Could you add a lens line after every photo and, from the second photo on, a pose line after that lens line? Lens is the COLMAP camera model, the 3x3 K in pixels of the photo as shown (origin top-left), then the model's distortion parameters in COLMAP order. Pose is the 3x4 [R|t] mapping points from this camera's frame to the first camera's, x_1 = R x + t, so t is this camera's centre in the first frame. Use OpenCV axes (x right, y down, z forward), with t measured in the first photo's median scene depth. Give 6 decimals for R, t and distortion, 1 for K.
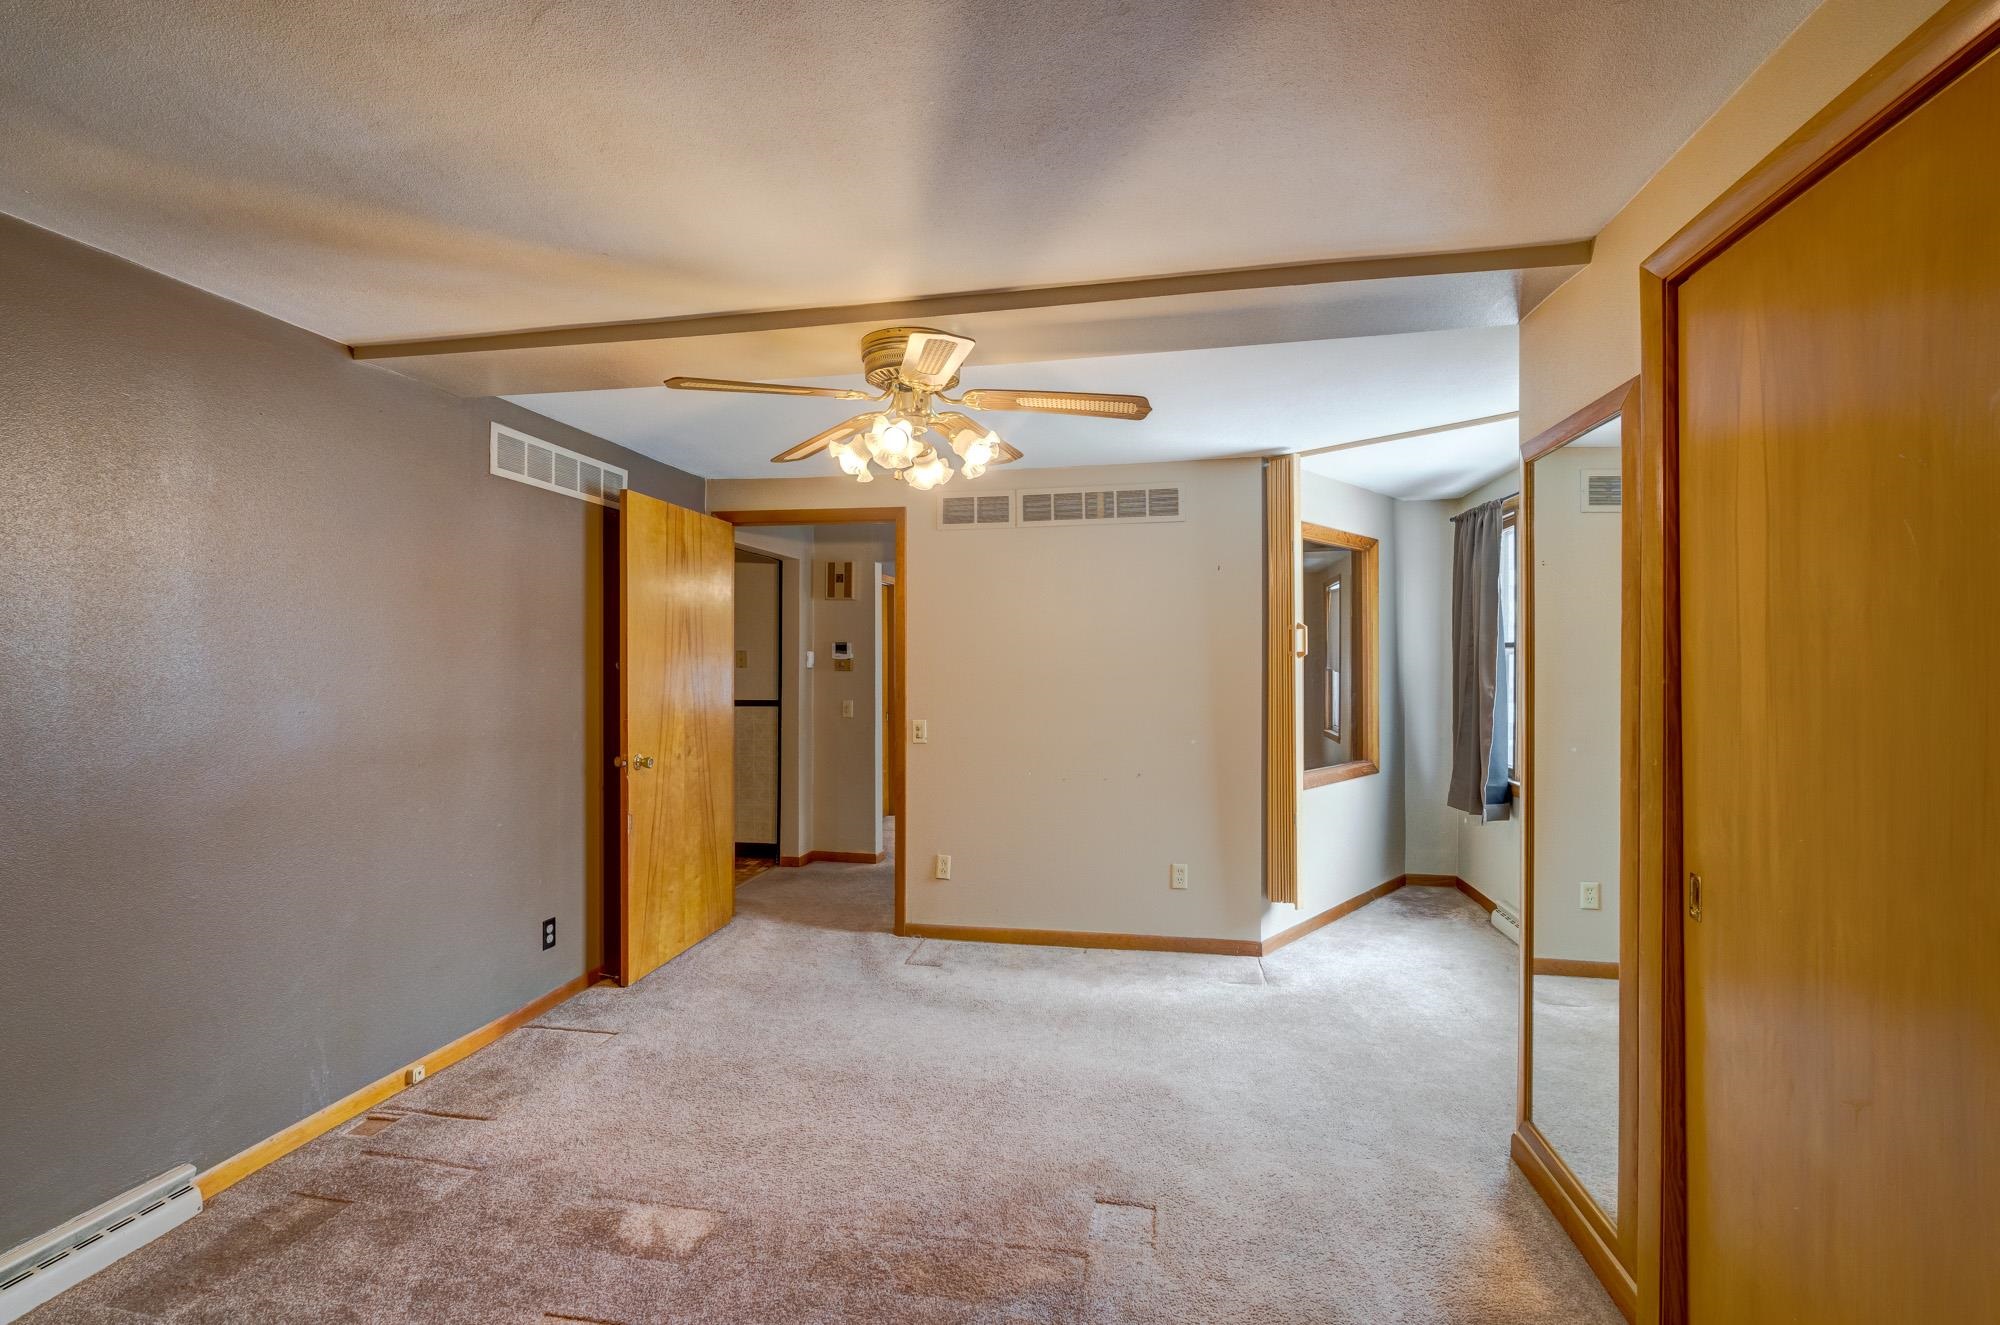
lens RADIAL K [[885.6, 0, 1014.7], [0, 885.6, 664.6], [0, 0, 1]] dist [-0.005046, 0.000332]
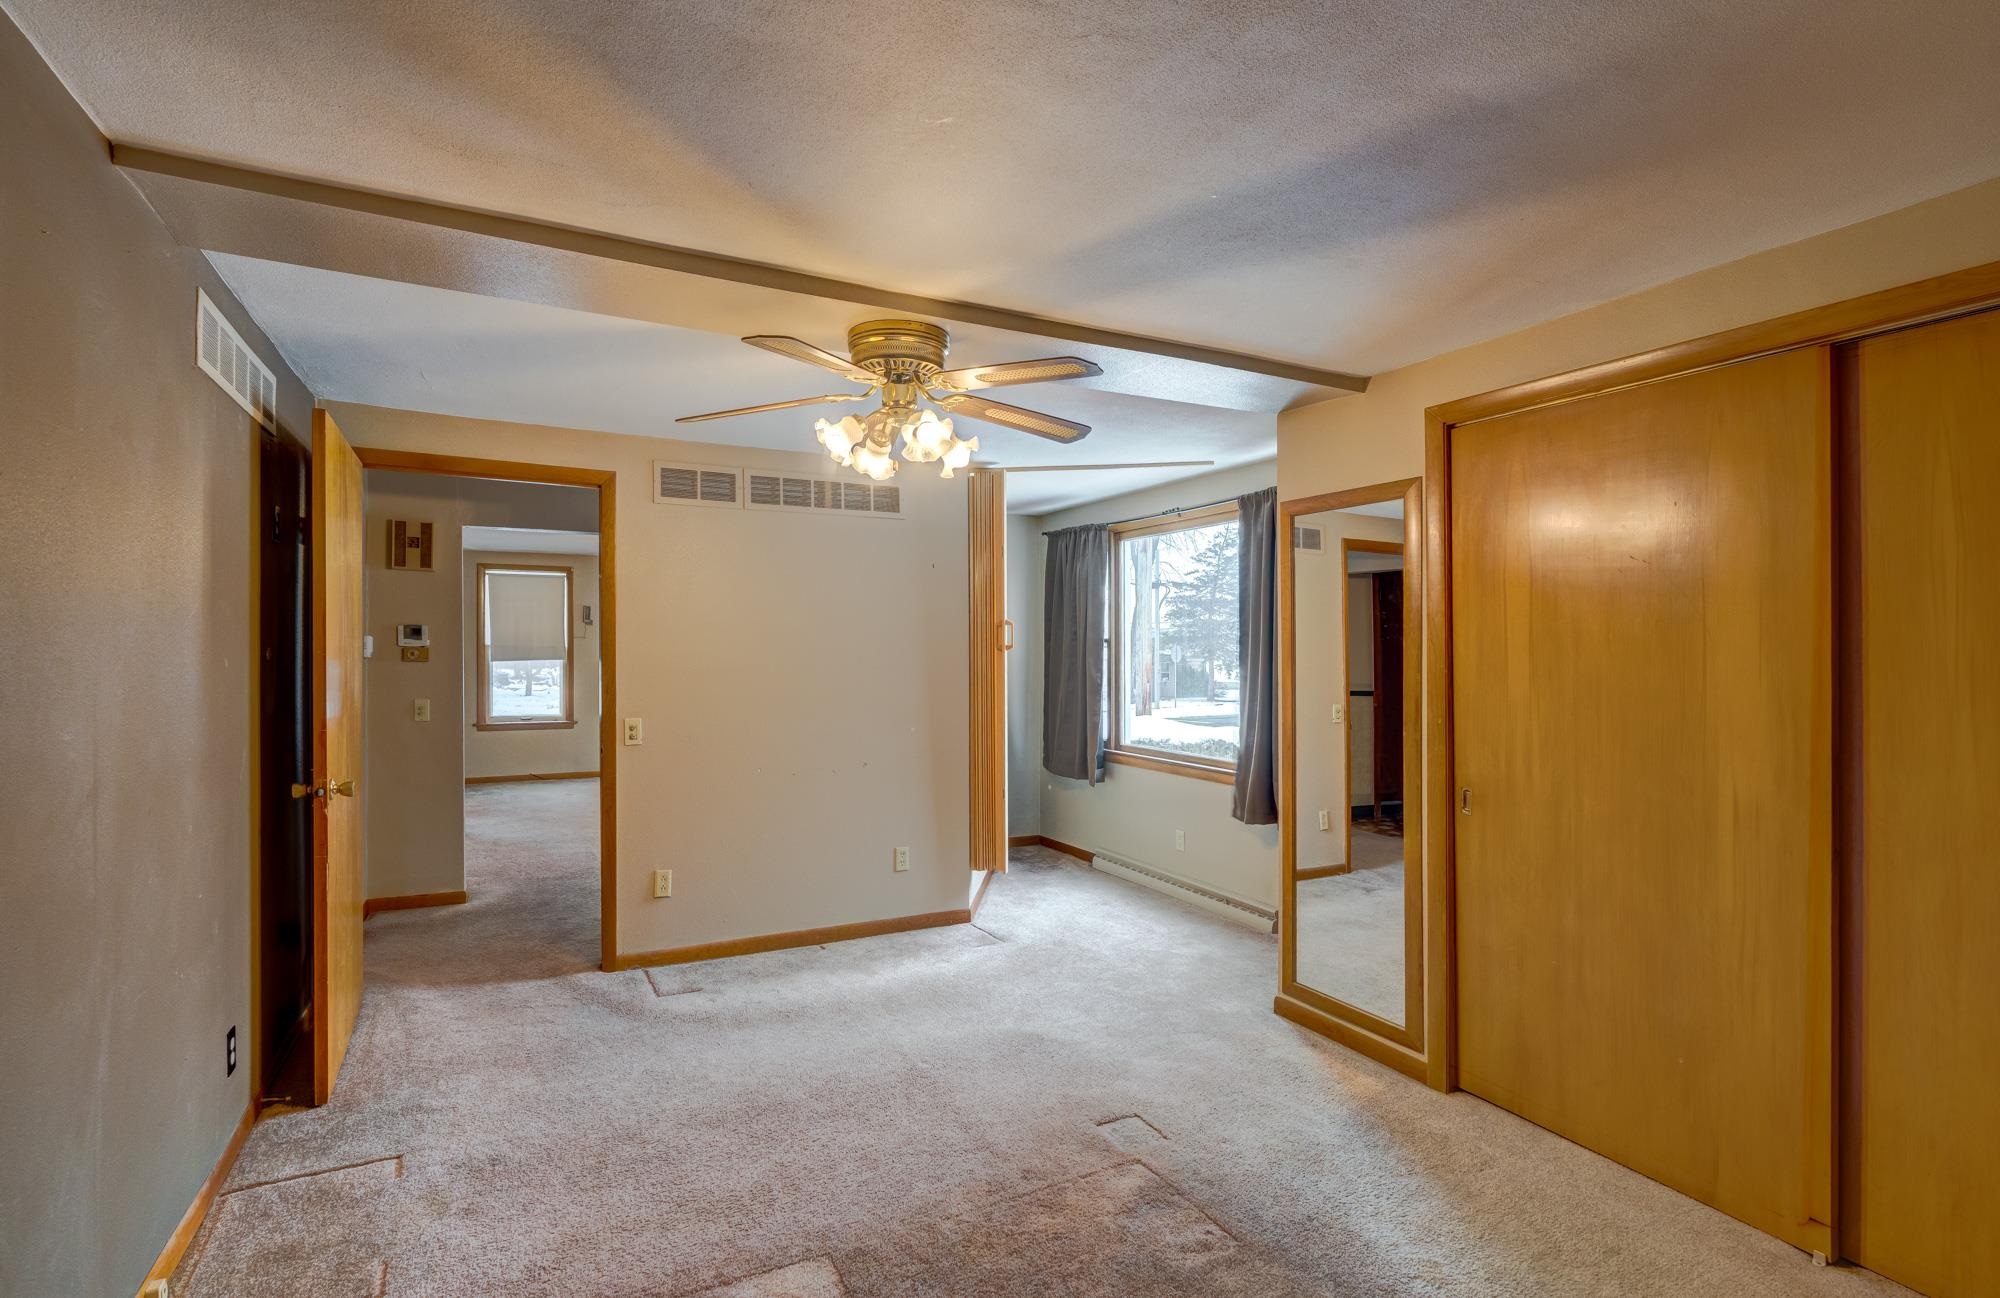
lens RADIAL K [[923.2, 0, 1000.0], [0, 923.2, 649.0], [0, 0, 1]] dist [-0.000854, 0.000020]
pose [[0.795456, 0.008627, 0.605950, -0.417737], [-0.005555, 0.999960, -0.006945, -0.001813], [-0.605986, 0.002158, 0.795473, 0.068011]]
